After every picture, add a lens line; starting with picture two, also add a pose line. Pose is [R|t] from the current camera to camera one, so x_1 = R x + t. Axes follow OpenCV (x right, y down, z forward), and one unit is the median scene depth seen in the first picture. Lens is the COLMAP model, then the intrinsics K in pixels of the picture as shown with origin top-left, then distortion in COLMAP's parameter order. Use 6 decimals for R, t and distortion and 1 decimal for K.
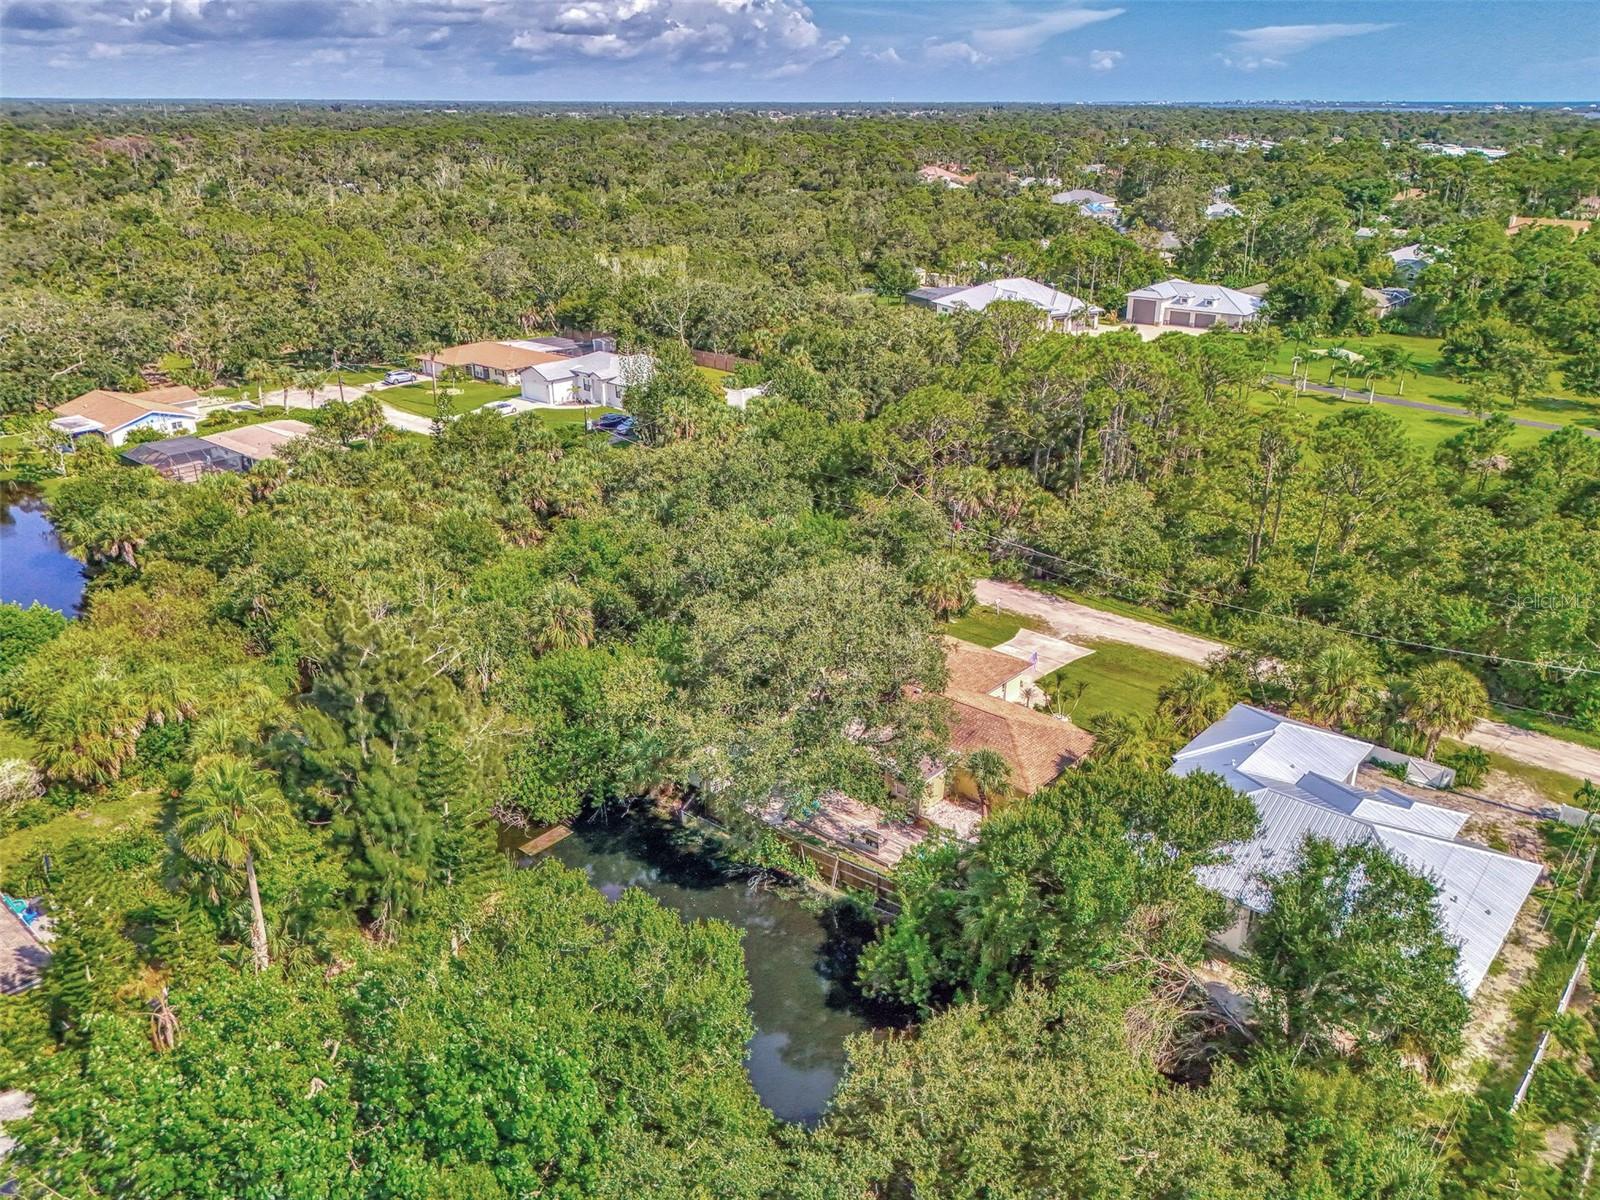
lens RADIAL K [[1156.5, 0, 800.0], [0, 1156.5, 600.0], [0, 0, 1]] dist [0.006468, 0.001661]
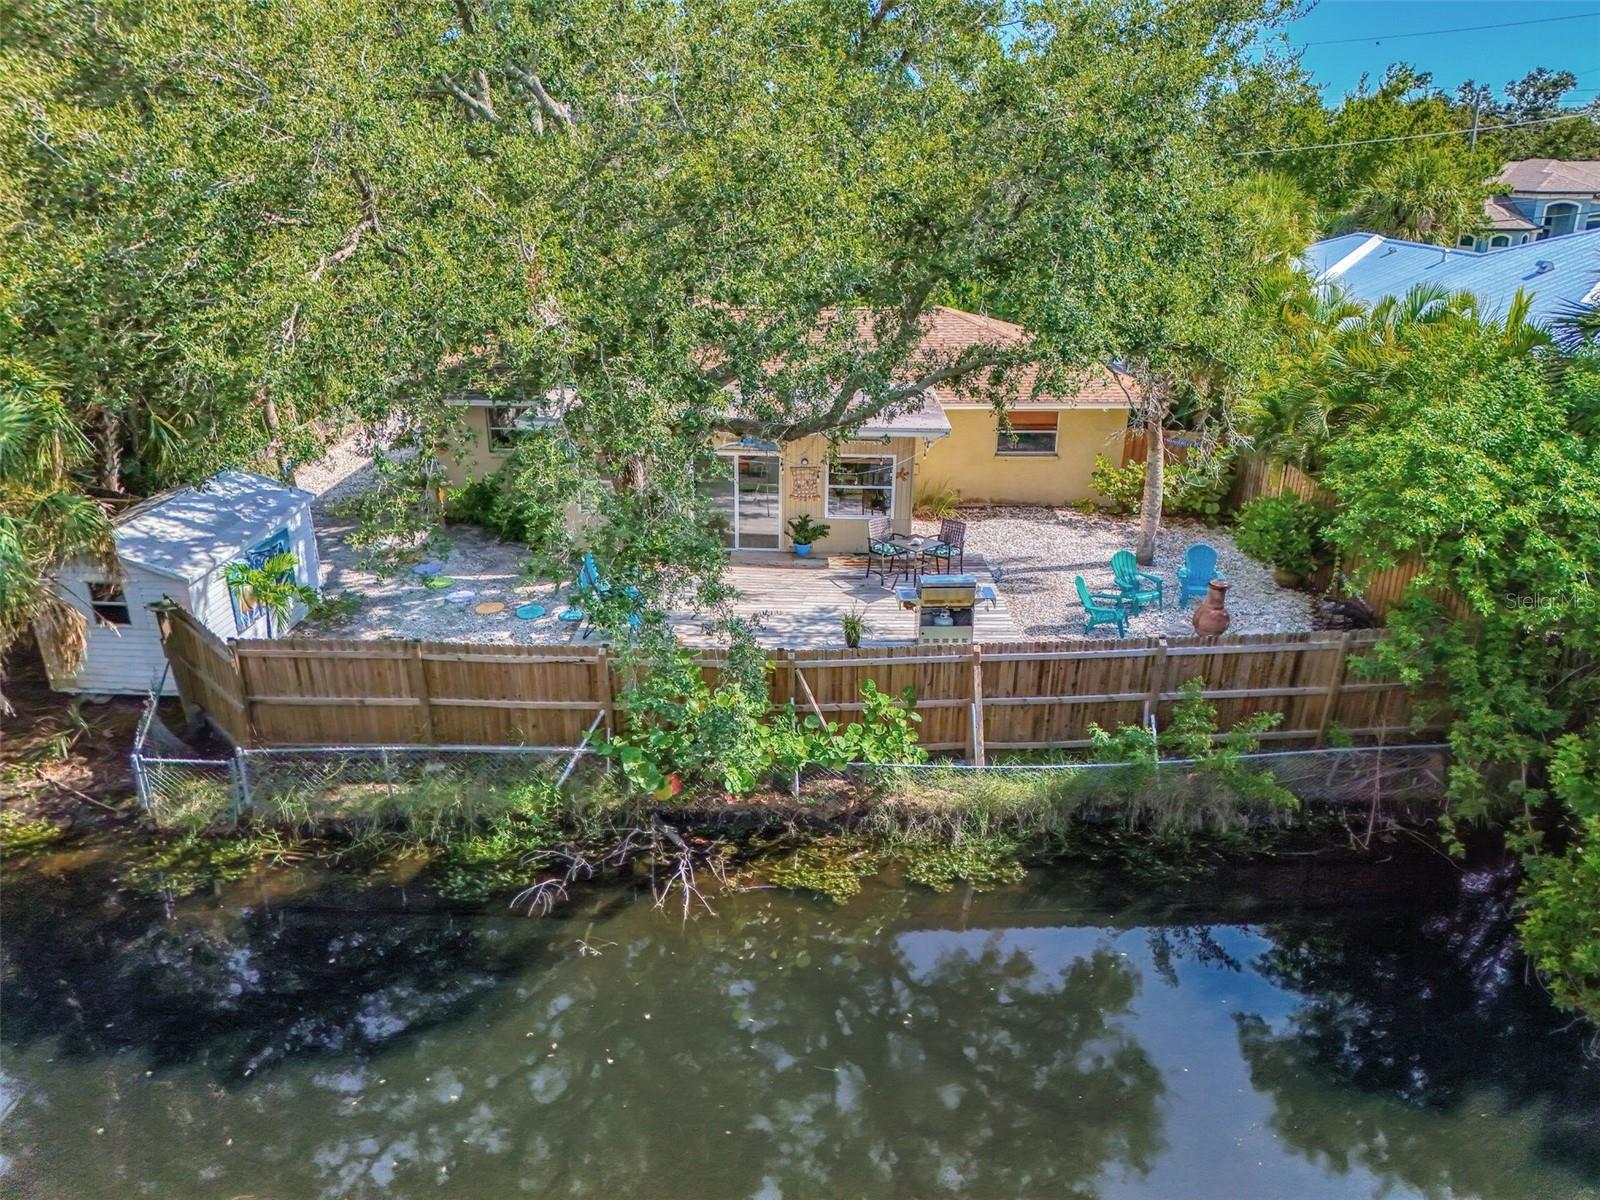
lens RADIAL K [[1171.9, 0, 800.0], [0, 1171.9, 600.0], [0, 0, 1]] dist [0.057832, -0.052342]
pose [[0.763058, -0.227061, 0.605133, -0.113010], [0.245339, 0.967942, 0.053829, 0.145160], [-0.597955, 0.107388, 0.794303, 0.629436]]
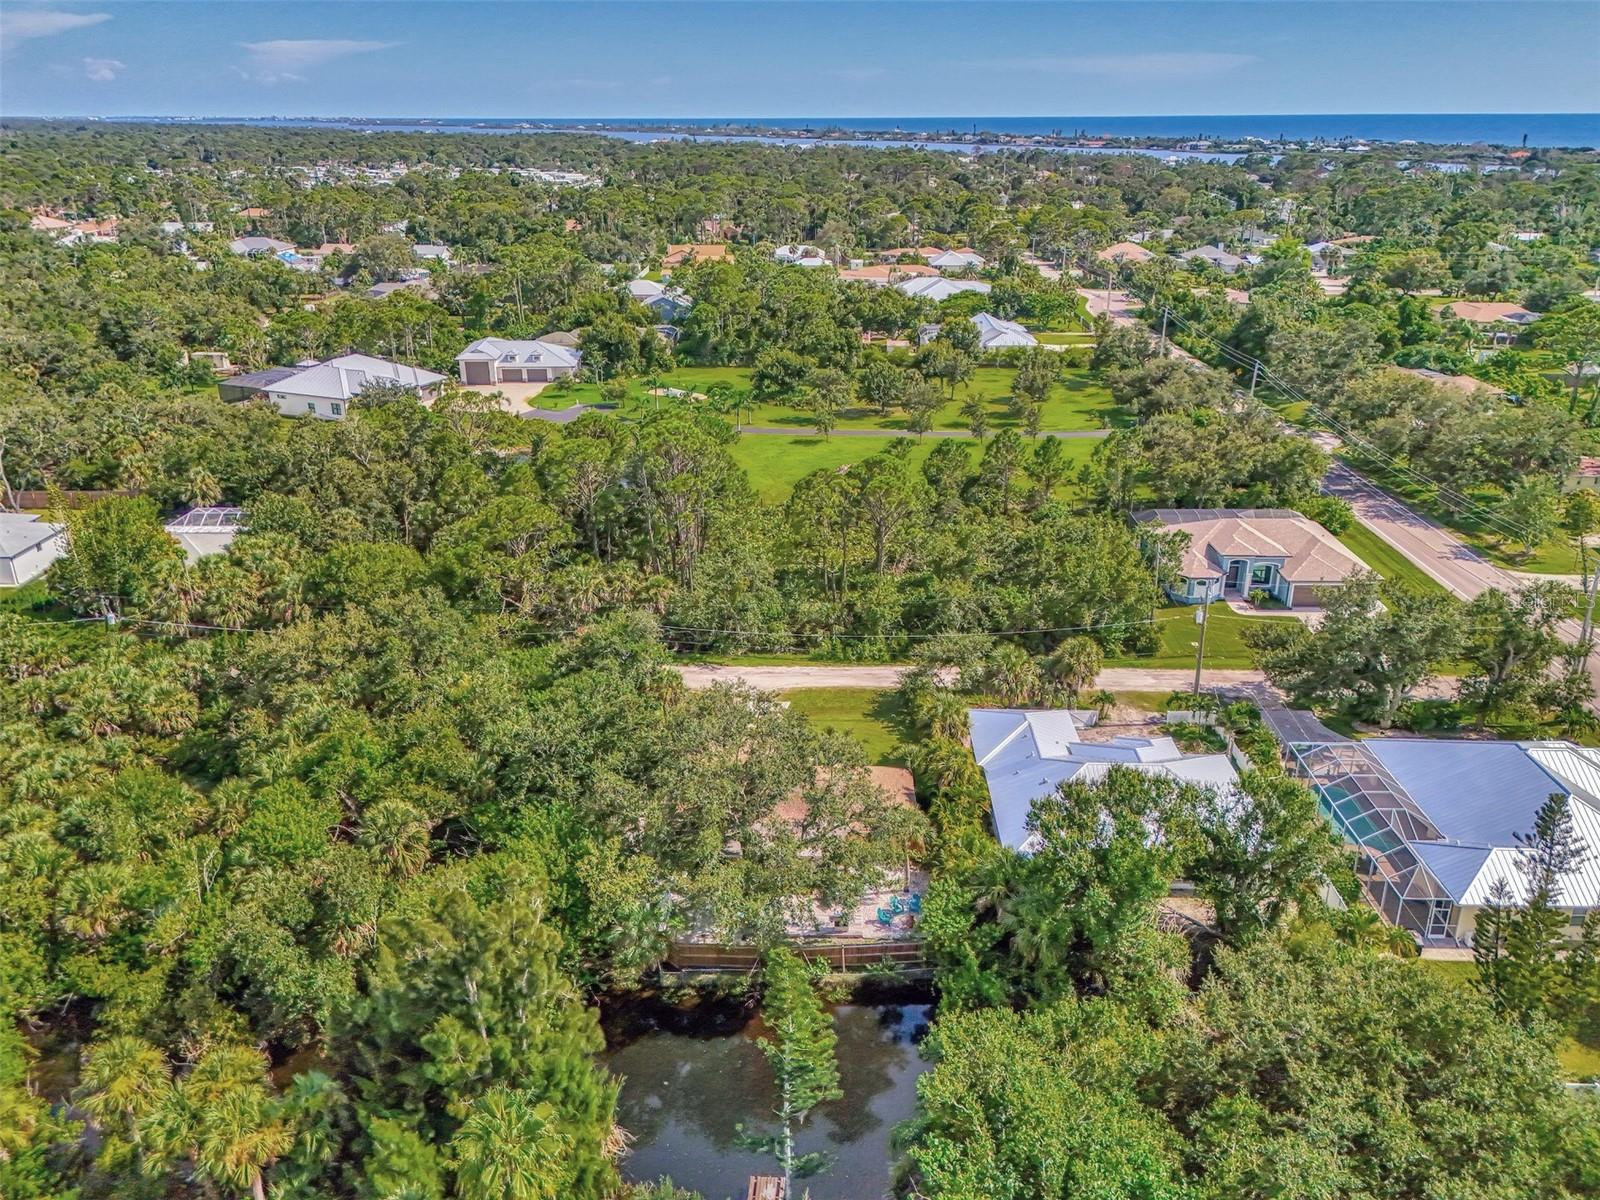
lens RADIAL K [[1171.9, 0, 800.0], [0, 1171.9, 600.0], [0, 0, 1]] dist [0.057832, -0.052342]
pose [[0.769847, -0.234790, 0.593472, -0.454955], [0.251153, 0.966297, 0.056493, -0.132540], [-0.586734, 0.105562, 0.802870, 0.061647]]
